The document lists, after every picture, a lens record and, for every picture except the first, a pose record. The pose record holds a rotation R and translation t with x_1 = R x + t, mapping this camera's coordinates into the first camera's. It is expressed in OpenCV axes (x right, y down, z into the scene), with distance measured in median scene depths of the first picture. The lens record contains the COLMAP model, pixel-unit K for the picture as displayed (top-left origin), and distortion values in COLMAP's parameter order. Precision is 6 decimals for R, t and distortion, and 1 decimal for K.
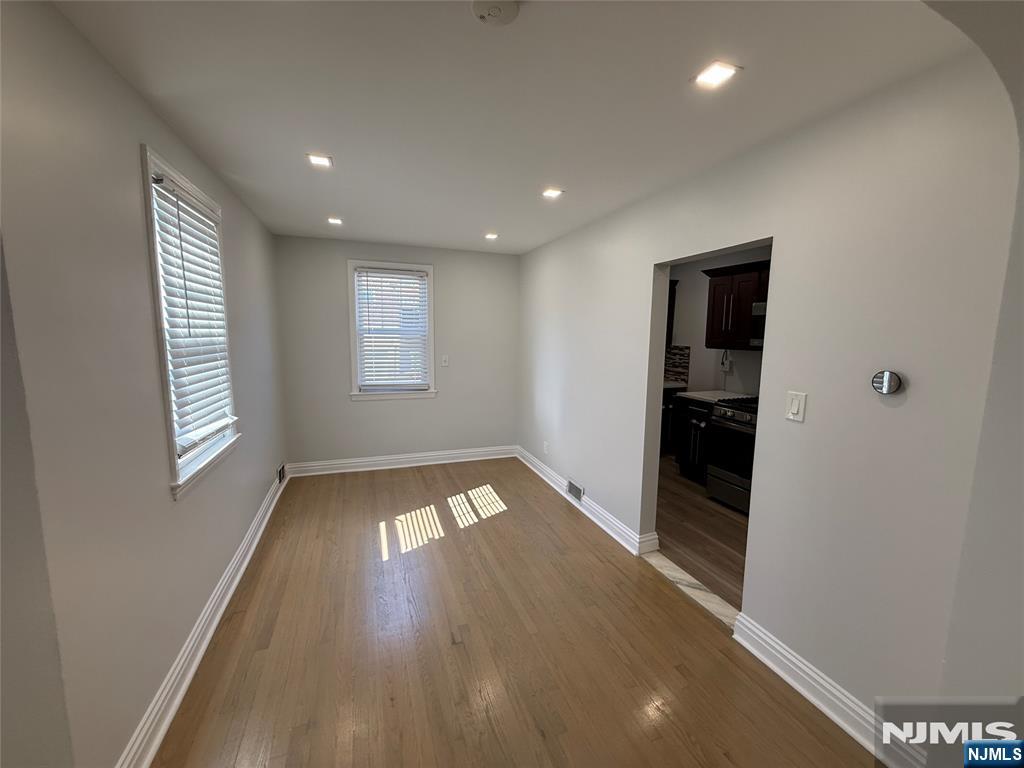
lens RADIAL K [[408.9, 0, 510.3], [0, 408.9, 381.0], [0, 0, 1]] dist [0.003334, -0.000480]
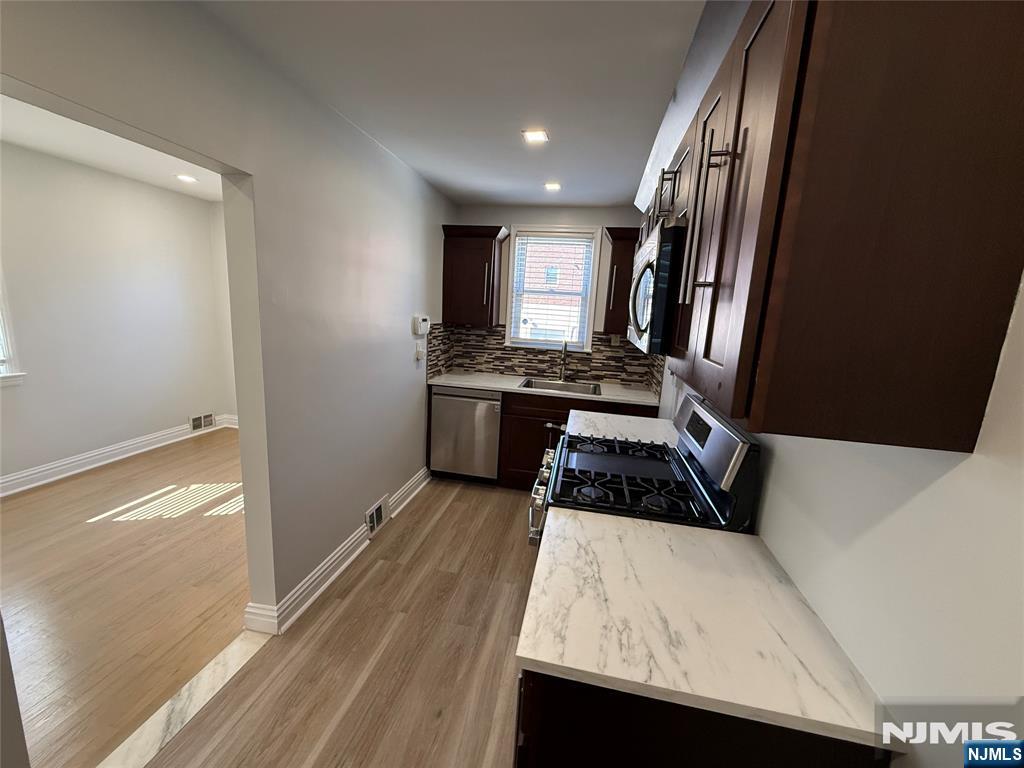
lens RADIAL K [[408.9, 0, 507.6], [0, 408.9, 382.8], [0, 0, 1]] dist [0.003334, -0.000480]
pose [[0.852655, 0.131822, -0.505571, 0.549754], [-0.108715, 0.991232, 0.075102, -0.041415], [0.511038, -0.009073, 0.859510, 0.366977]]
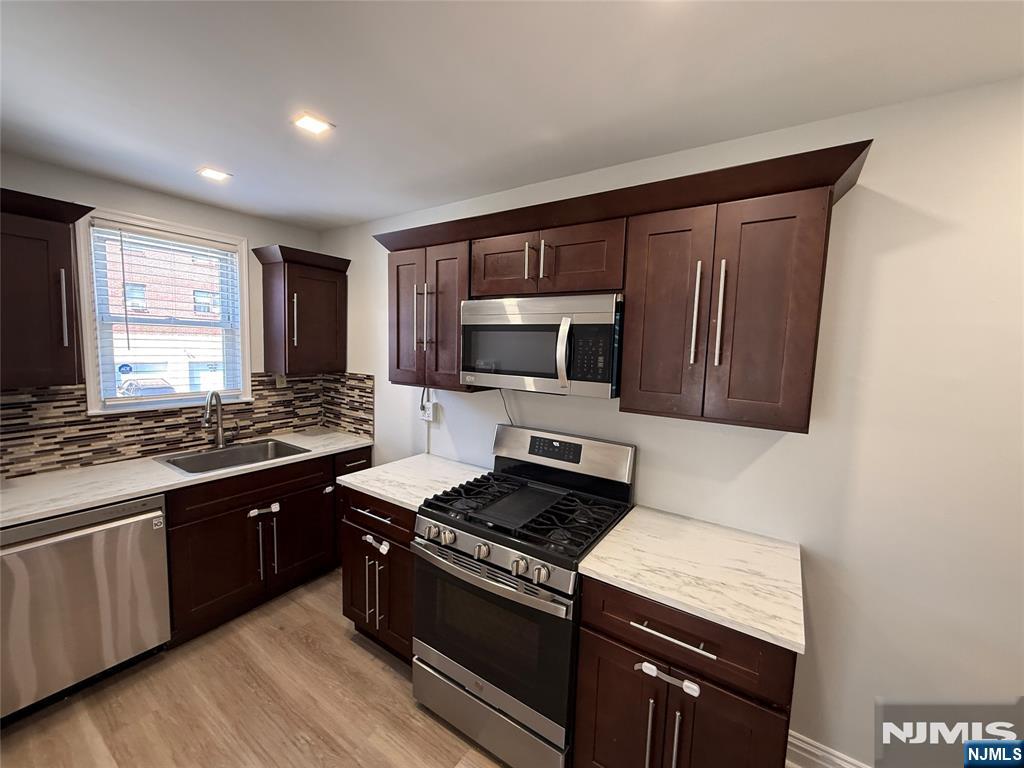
lens RADIAL K [[408.9, 0, 507.3], [0, 408.9, 383.7], [0, 0, 1]] dist [0.003334, -0.000480]
pose [[0.811316, -0.041784, 0.583113, 0.253836], [0.048488, 0.998815, 0.004109, -0.065808], [-0.582594, 0.024940, 0.812381, 0.417858]]
